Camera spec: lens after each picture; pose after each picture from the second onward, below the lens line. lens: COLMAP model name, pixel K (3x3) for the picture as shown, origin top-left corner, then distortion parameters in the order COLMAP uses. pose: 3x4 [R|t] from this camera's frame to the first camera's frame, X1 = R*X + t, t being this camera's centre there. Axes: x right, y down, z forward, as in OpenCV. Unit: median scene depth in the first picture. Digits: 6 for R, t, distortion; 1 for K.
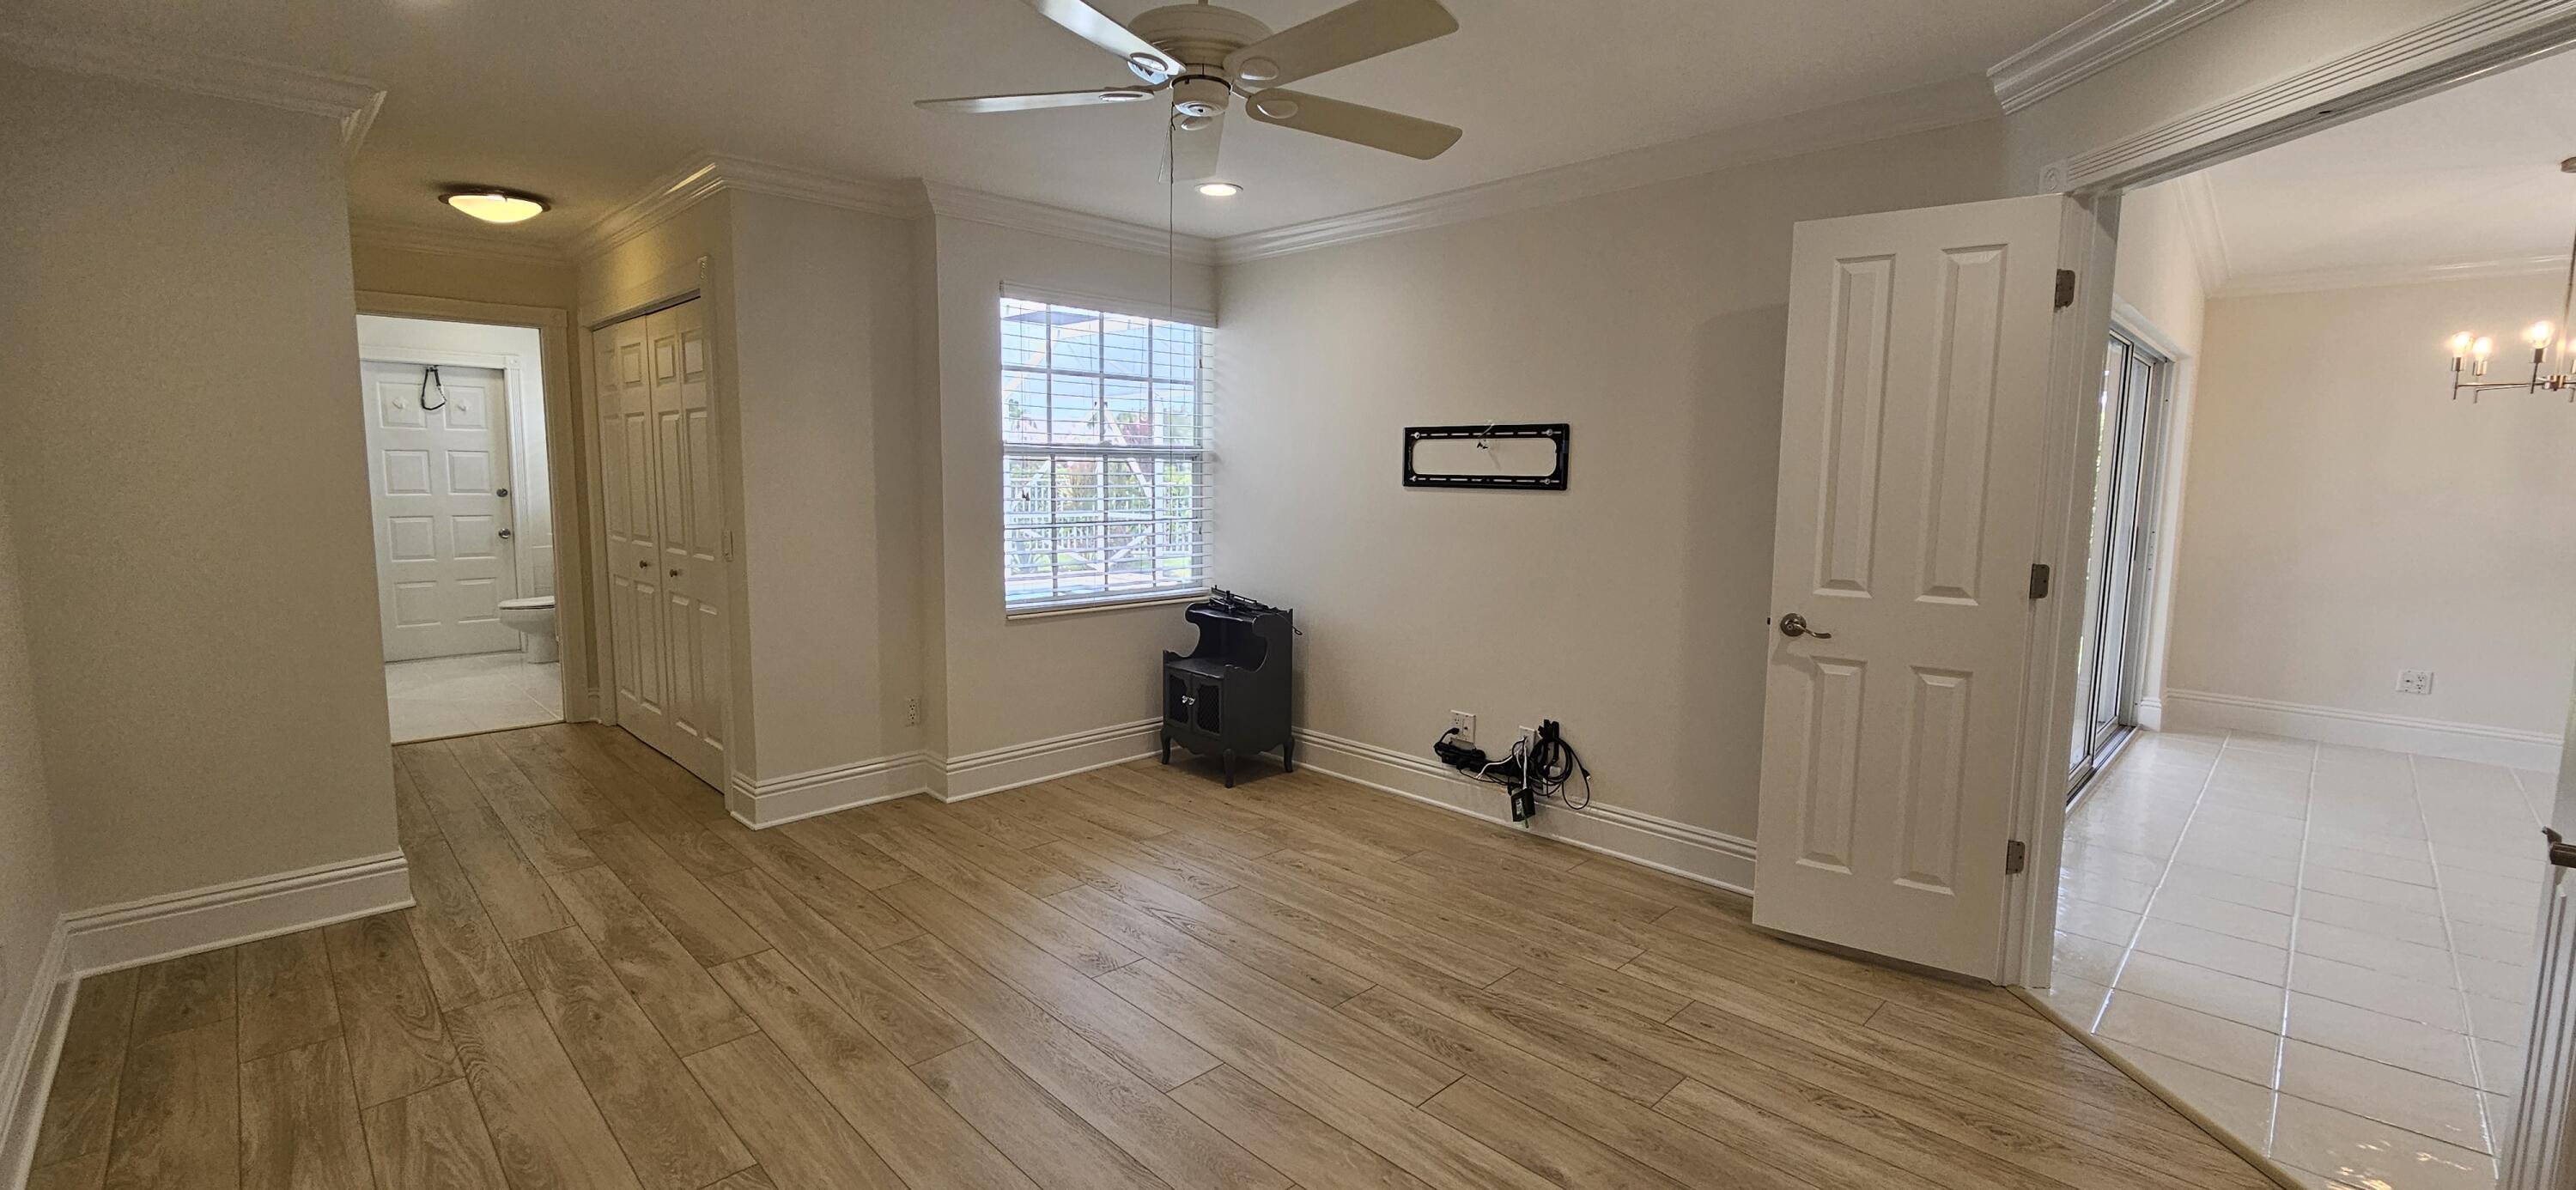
lens RADIAL K [[1056.5, 0, 1284.9], [0, 1056.5, 578.7], [0, 0, 1]] dist [-0.002303, -0.000519]
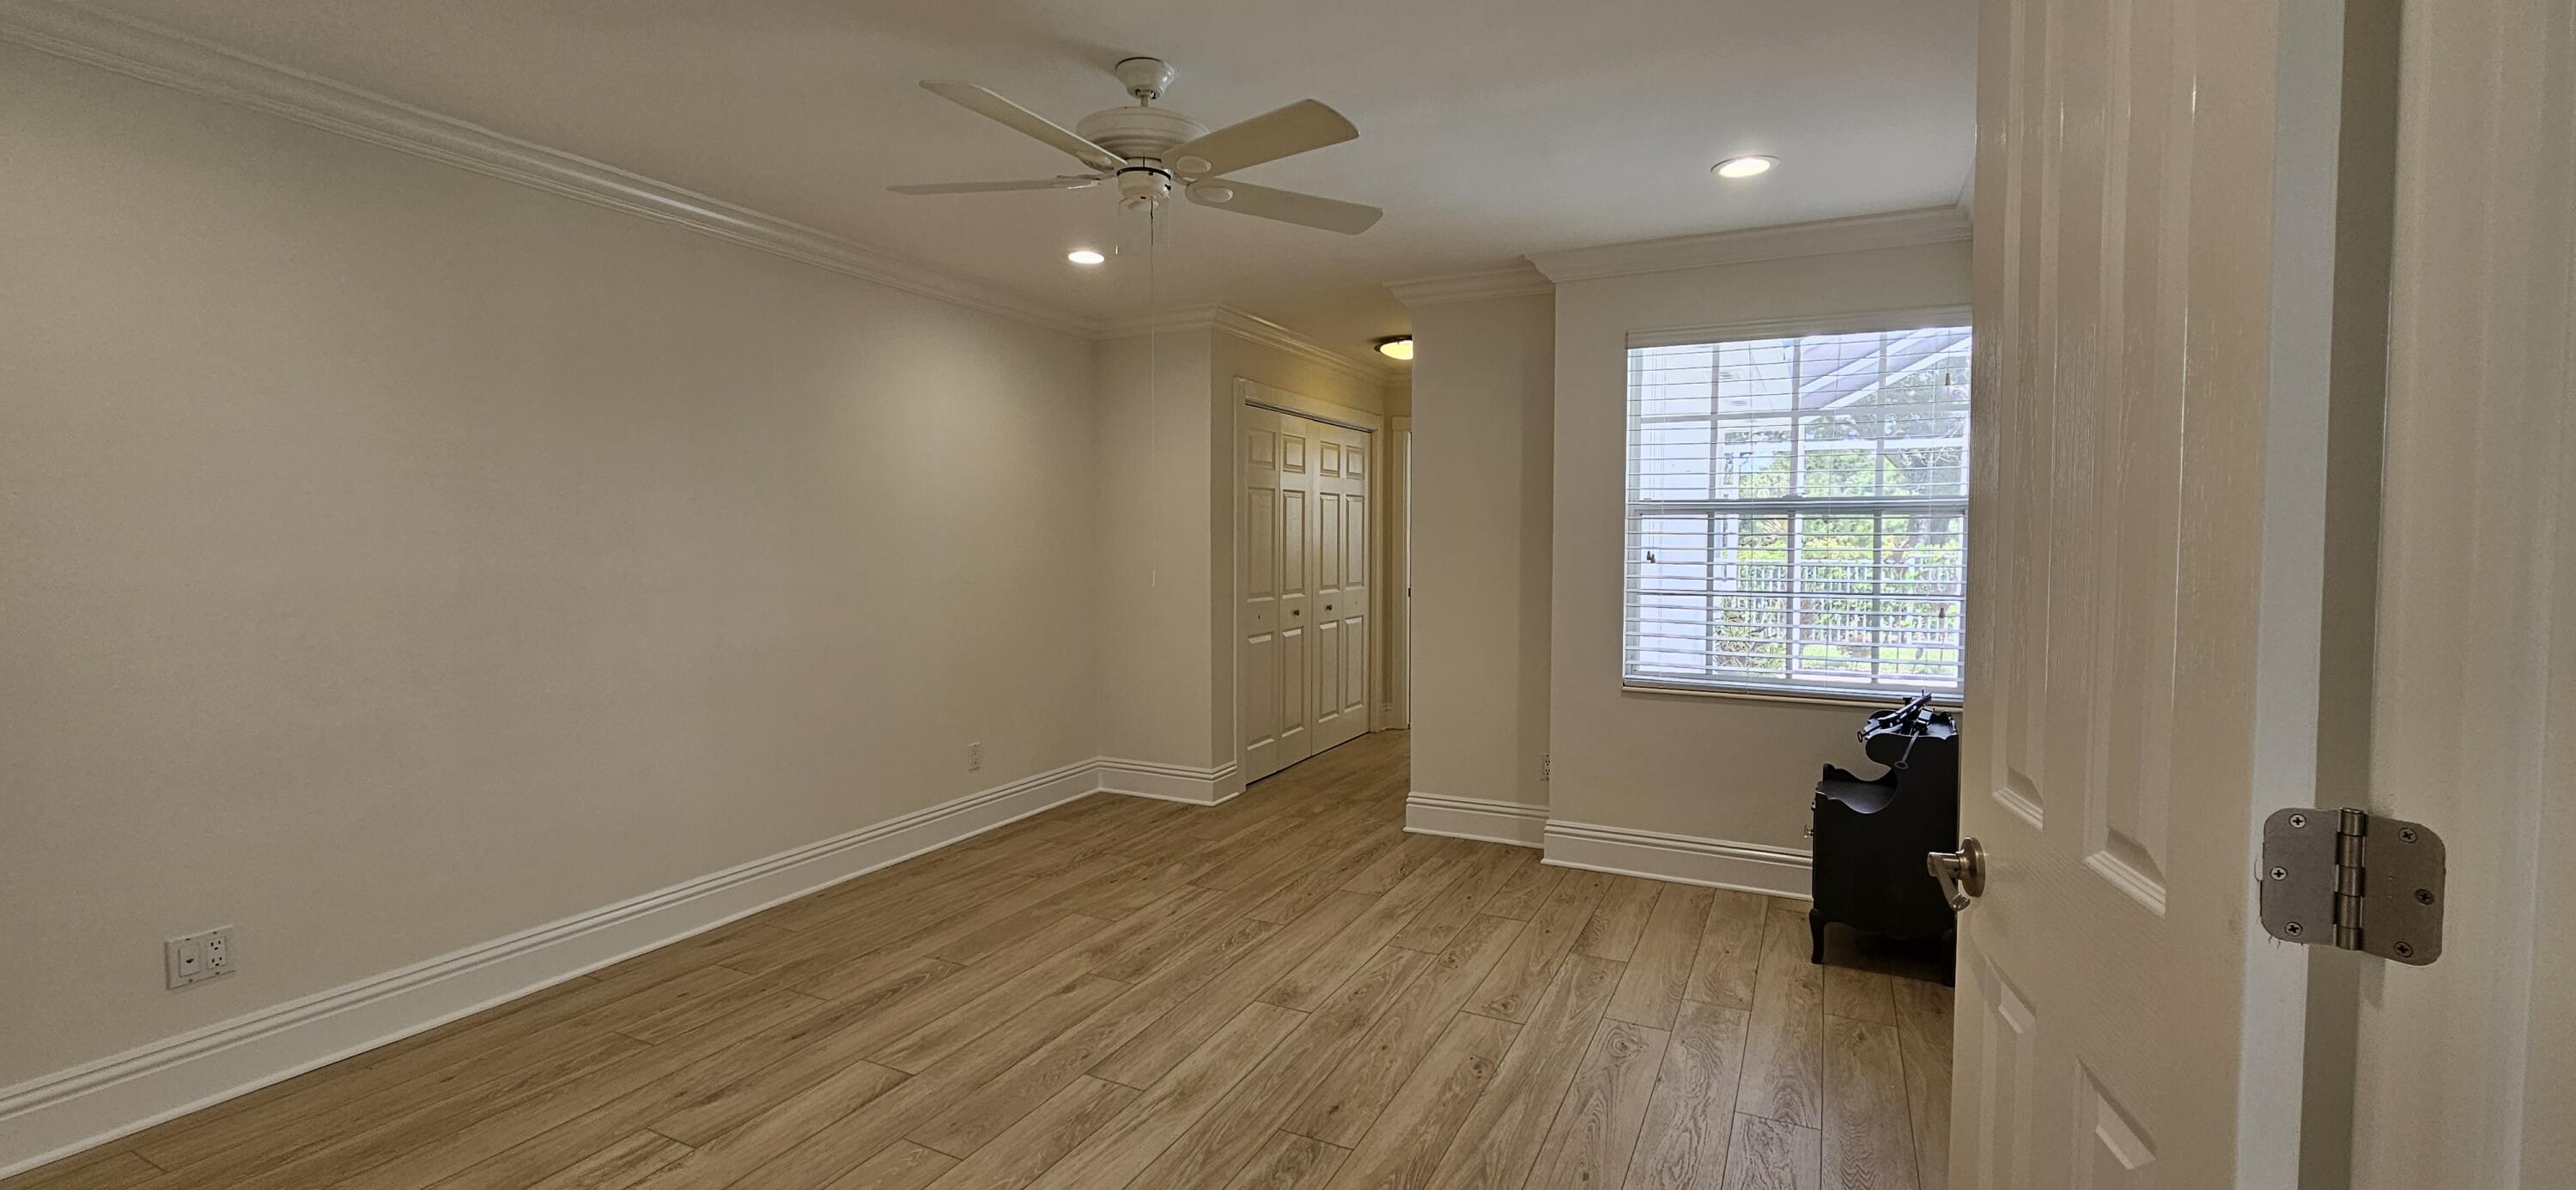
lens RADIAL K [[1056.5, 0, 1284.9], [0, 1056.5, 578.7], [0, 0, 1]] dist [-0.002303, -0.000519]
pose [[0.324592, 0.031099, -0.945343, 0.603059], [-0.098382, 0.995148, -0.001042, -0.033197], [0.940724, 0.093343, 0.326077, 0.475463]]
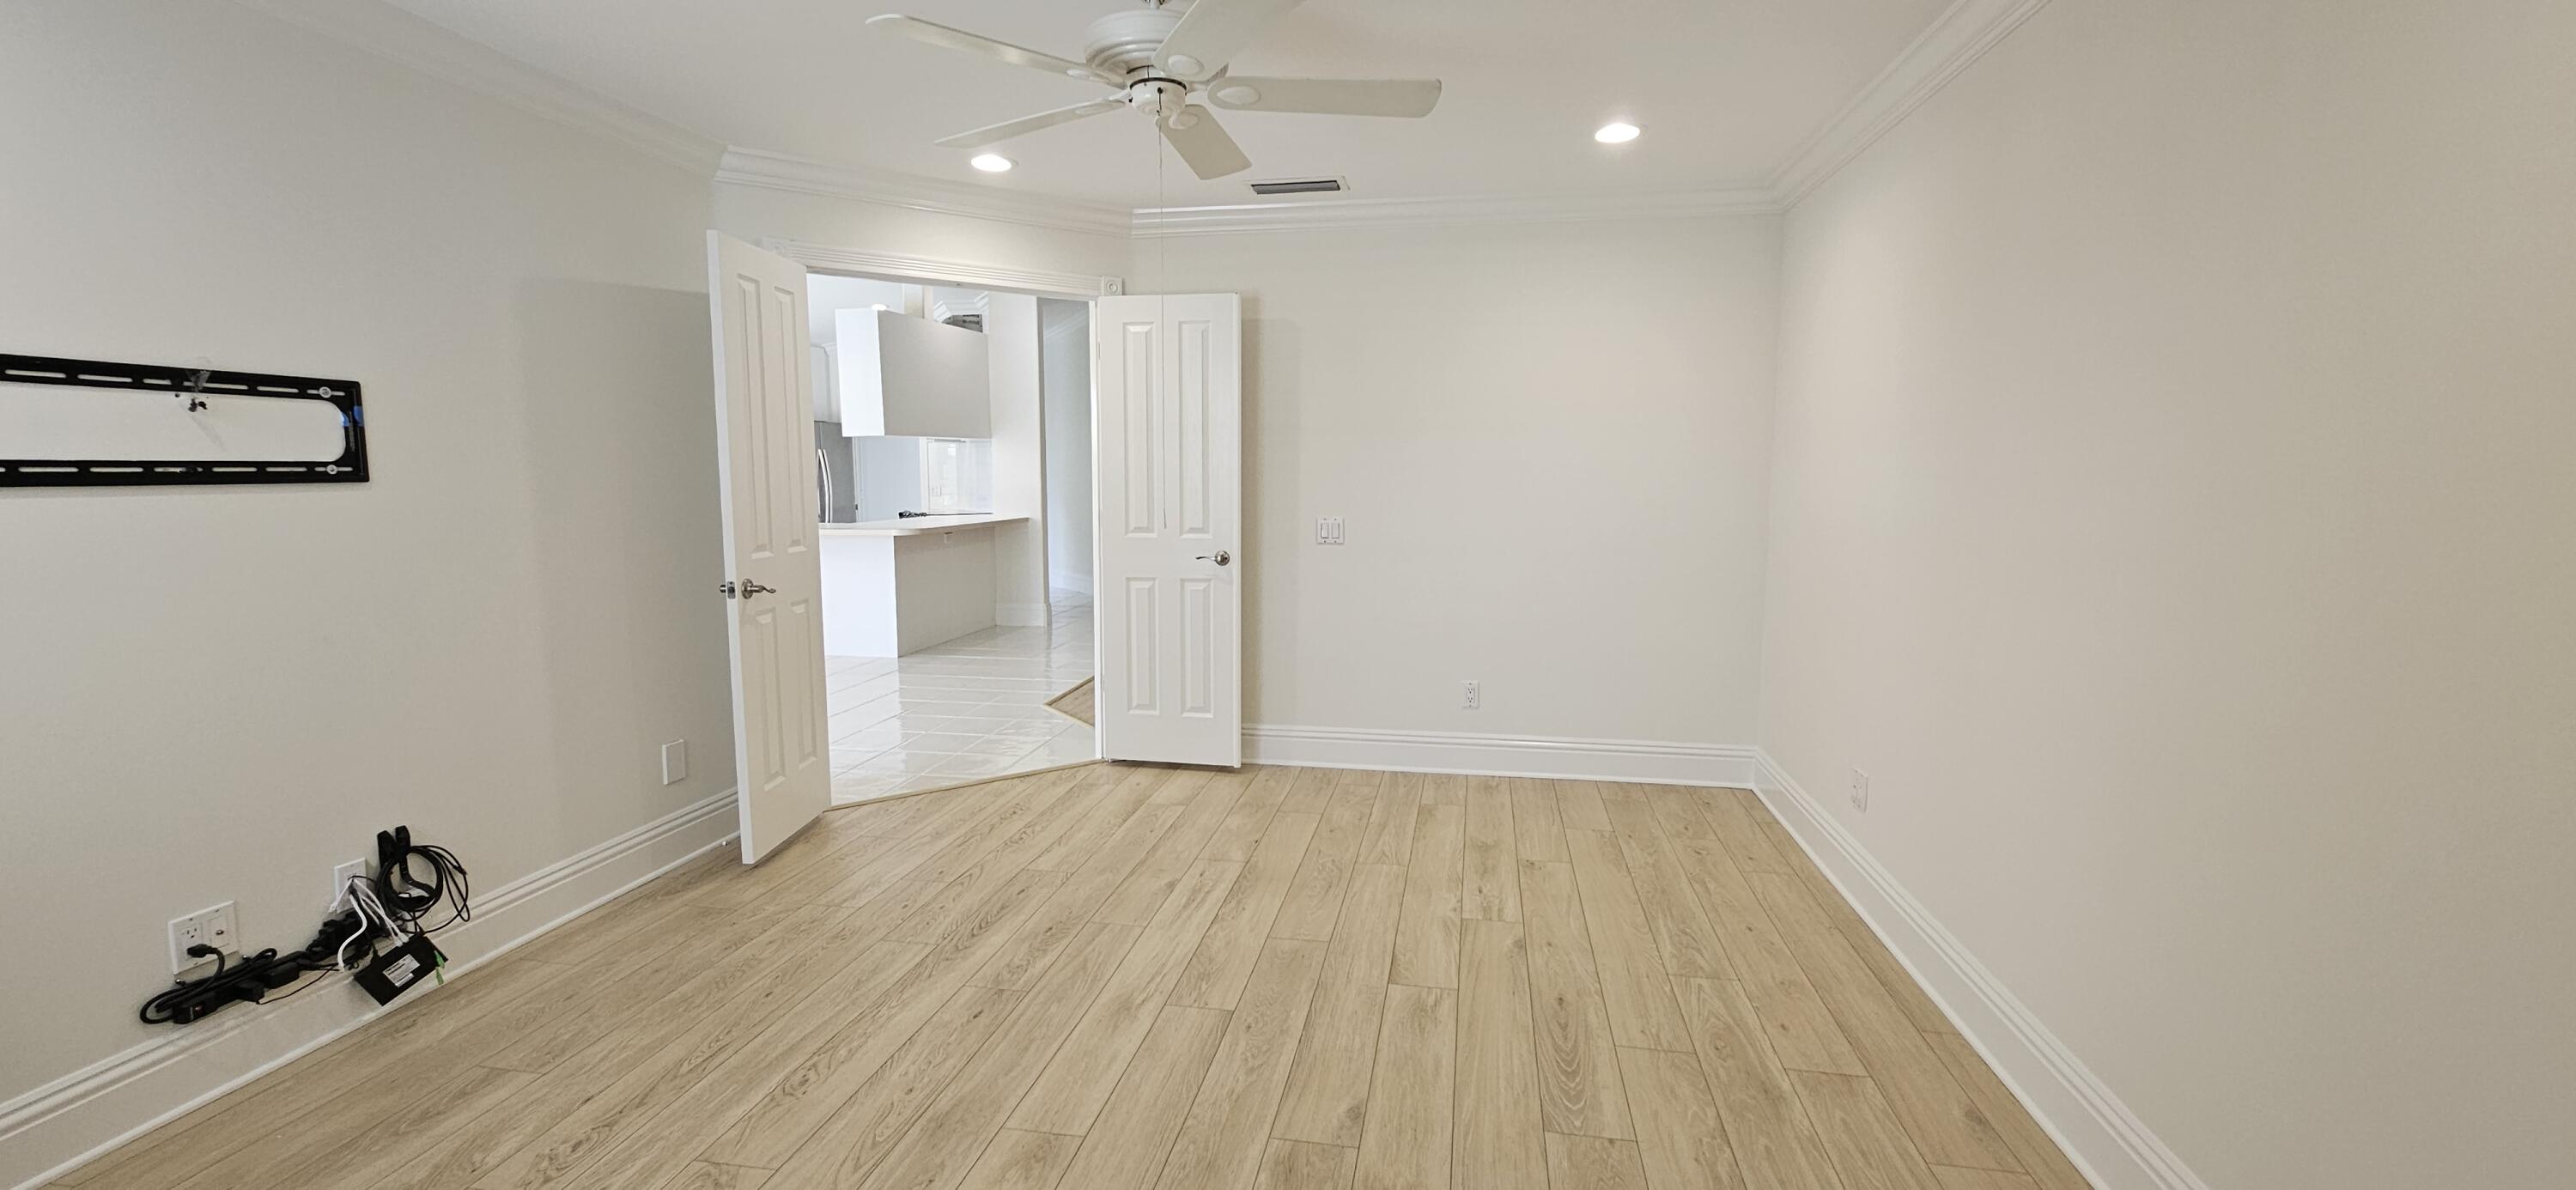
lens RADIAL K [[1094.2, 0, 1280.1], [0, 1094.2, 577.1], [0, 0, 1]] dist [-0.001041, 0.000509]
pose [[-0.576326, -0.092618, 0.811955, -0.630050], [0.081487, 0.982092, 0.169866, -0.094967], [-0.813147, 0.164062, -0.558458, 0.927188]]
